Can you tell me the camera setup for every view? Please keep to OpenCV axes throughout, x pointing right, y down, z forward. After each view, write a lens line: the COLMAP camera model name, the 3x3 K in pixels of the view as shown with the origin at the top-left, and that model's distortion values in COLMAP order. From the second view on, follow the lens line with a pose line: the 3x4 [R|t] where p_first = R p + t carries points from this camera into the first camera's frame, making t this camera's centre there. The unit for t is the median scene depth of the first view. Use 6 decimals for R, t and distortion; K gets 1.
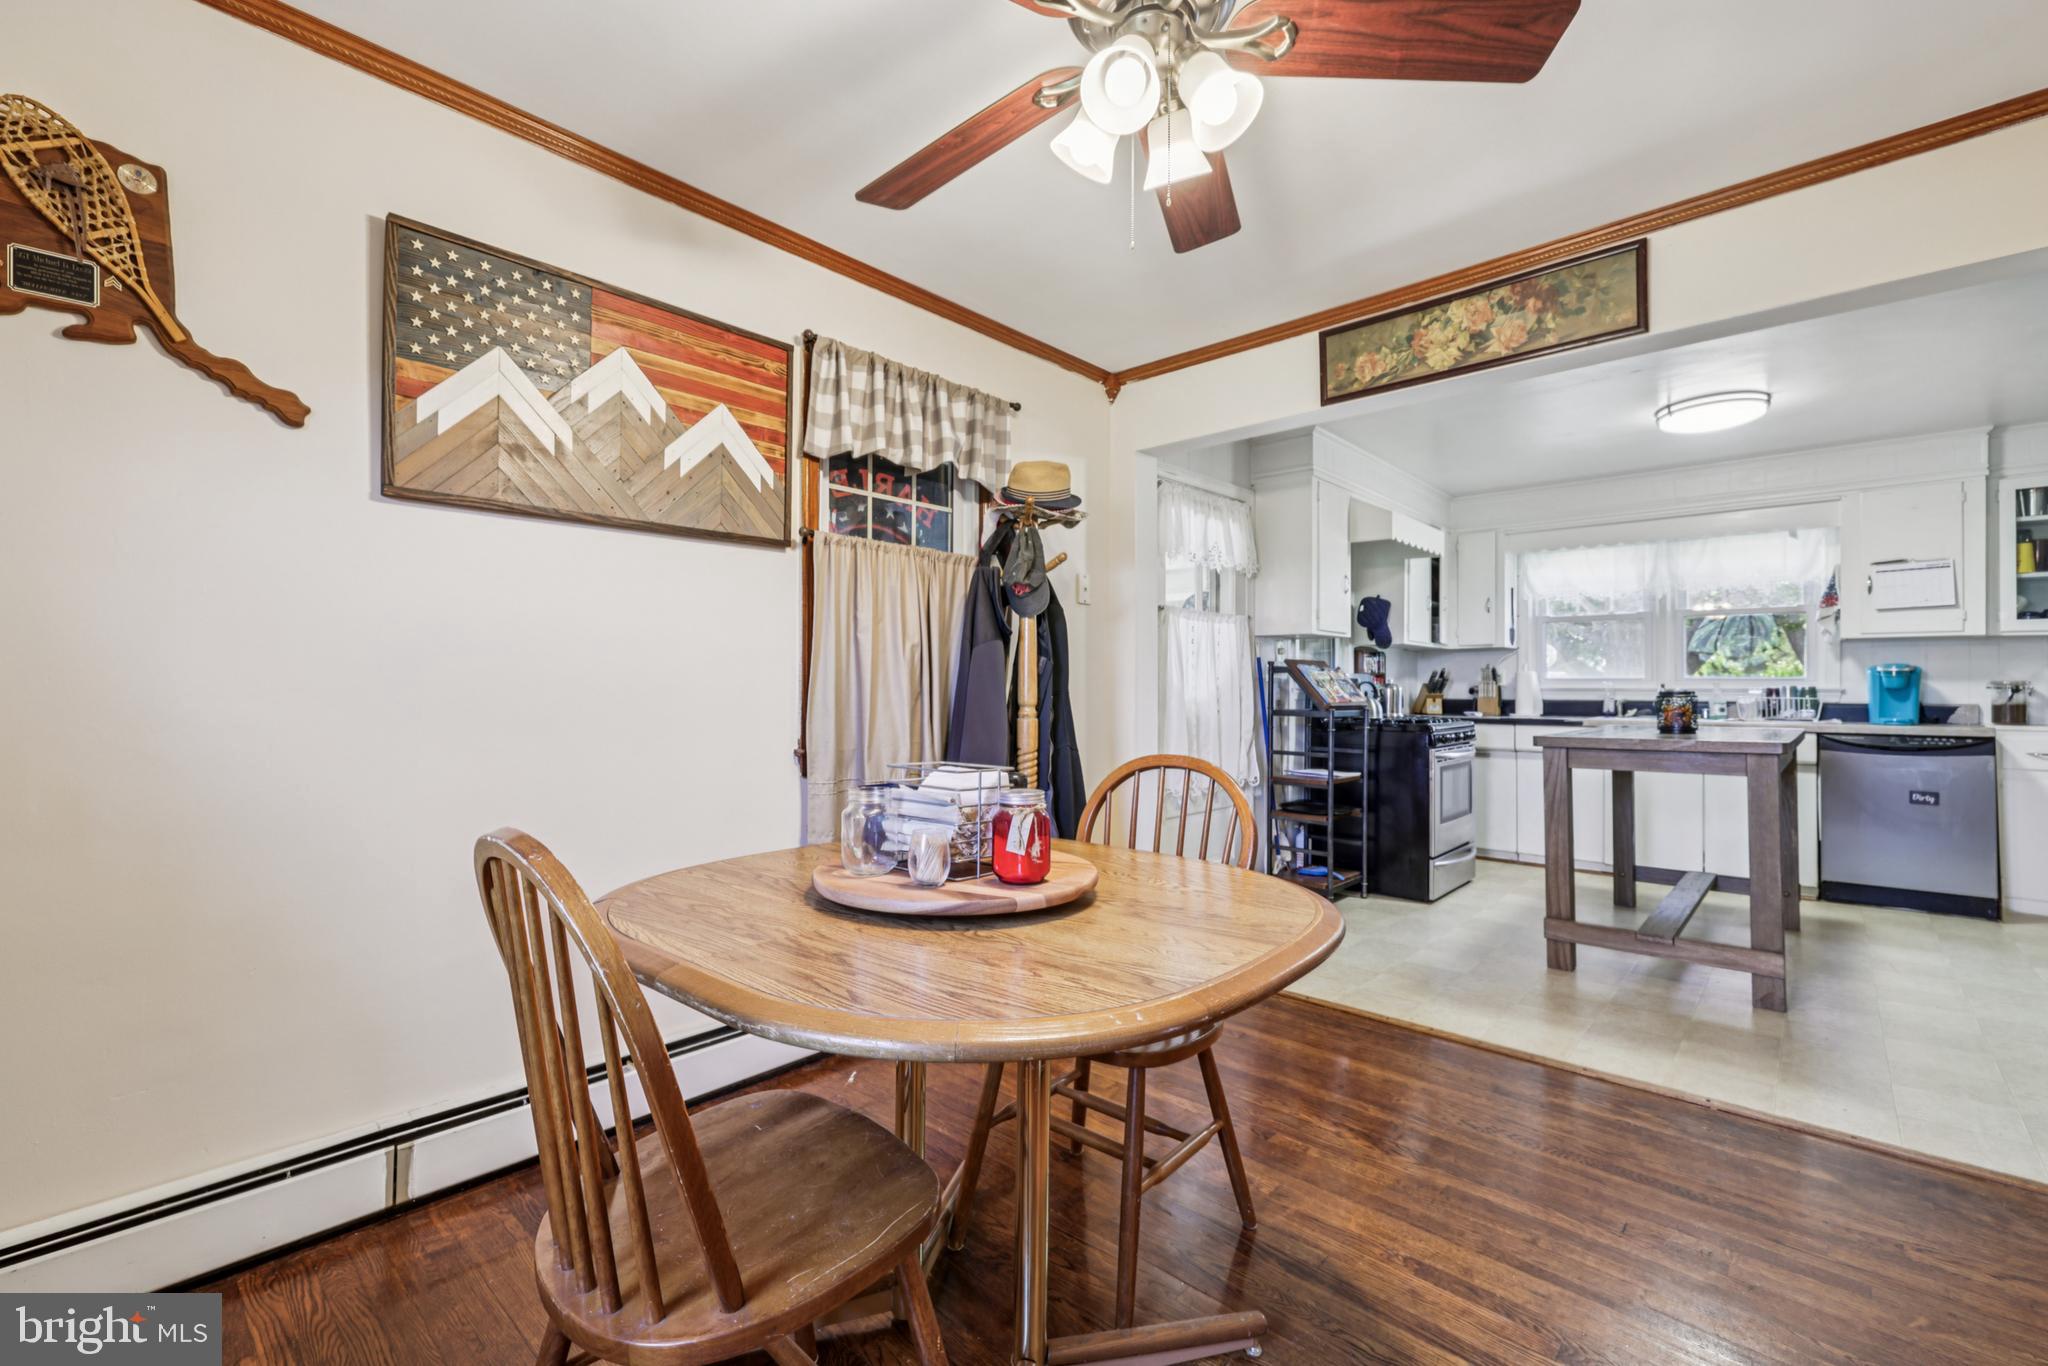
lens RADIAL K [[880.4, 0, 1007.6], [0, 880.4, 678.2], [0, 0, 1]] dist [0.000623, 0.001237]
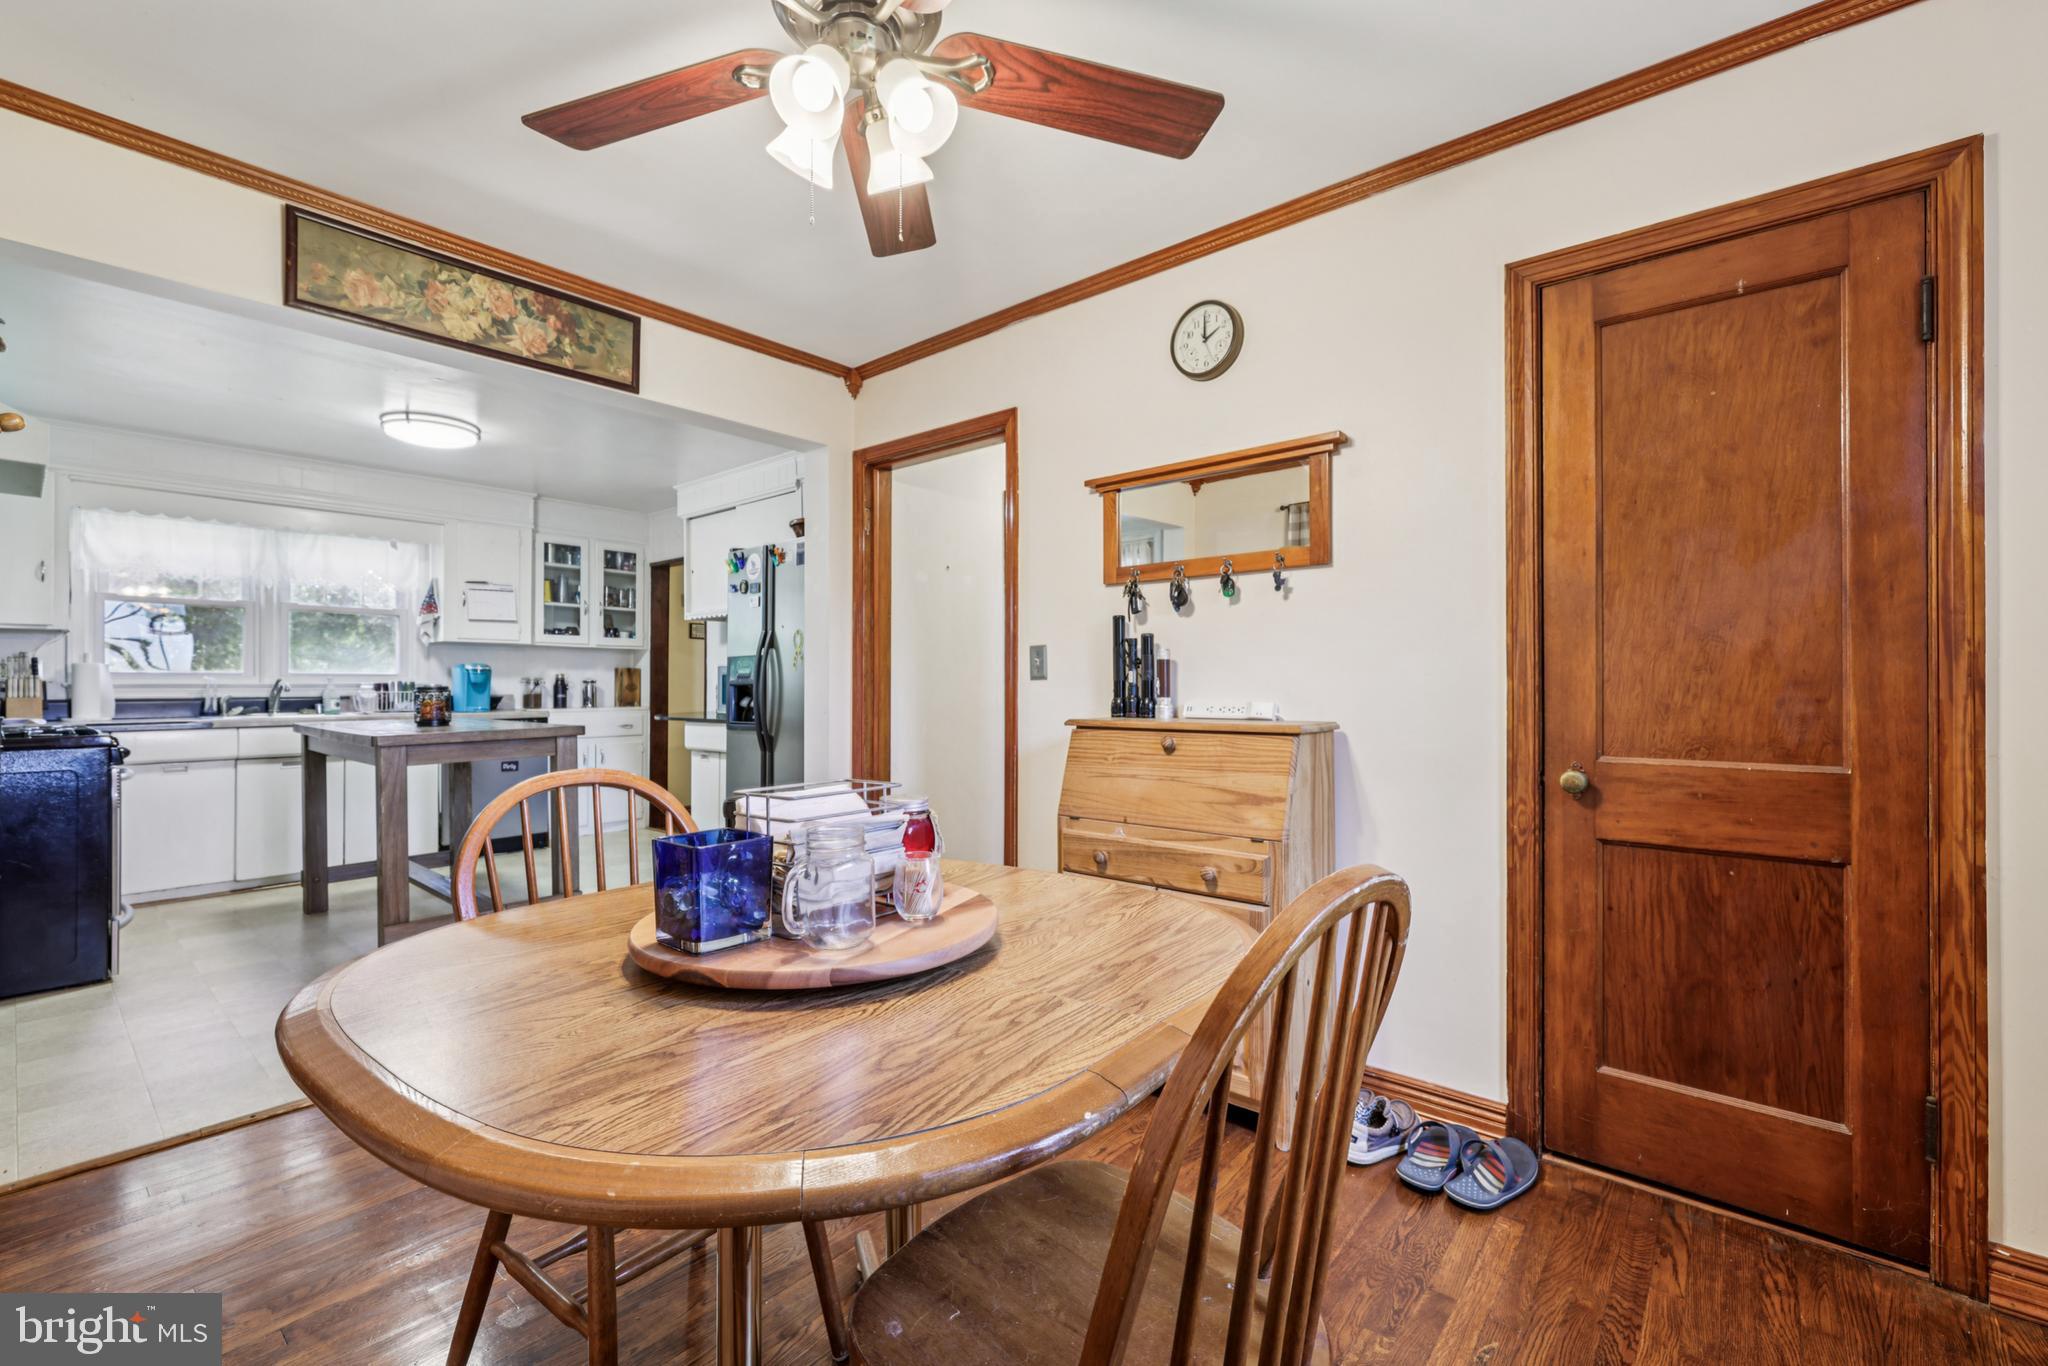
lens RADIAL K [[870.2, 0, 1025.5], [0, 870.2, 682.0], [0, 0, 1]] dist [-0.000459, 0.000821]
pose [[-0.040866, -0.000870, 0.999164, -0.282796], [-0.009901, 0.999951, 0.000465, 0.001666], [-0.999116, -0.009874, -0.040872, 0.282081]]
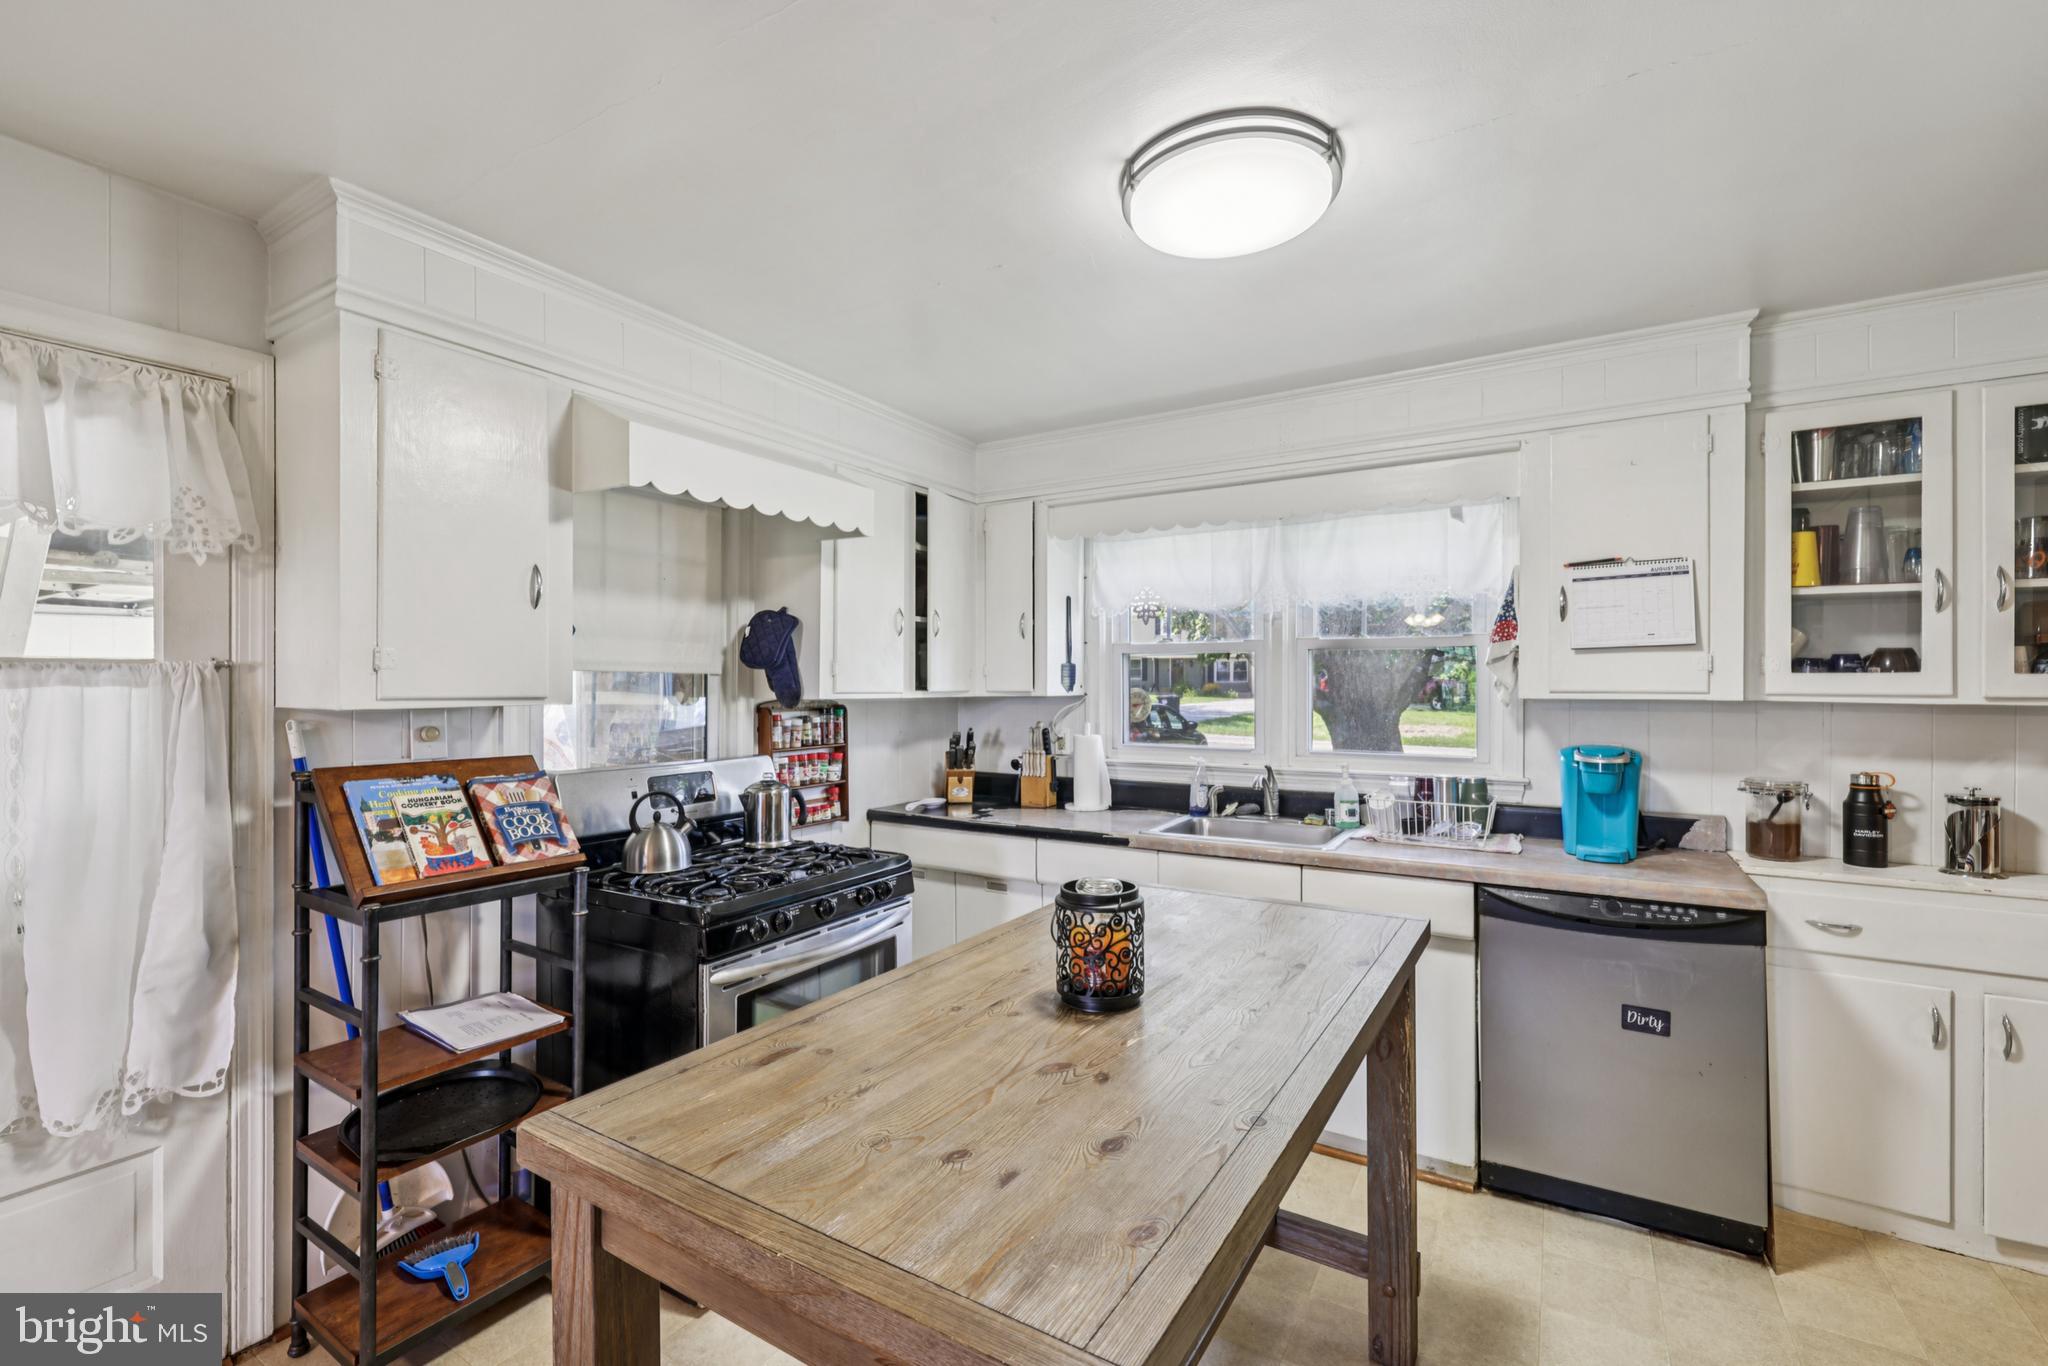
lens RADIAL K [[880.4, 0, 1013.0], [0, 880.4, 685.0], [0, 0, 1]] dist [0.000623, 0.001237]
pose [[0.982105, -0.004001, 0.188292, 0.570345], [0.002074, 0.999943, 0.010429, -0.065371], [-0.188323, -0.009852, 0.982058, 0.557191]]
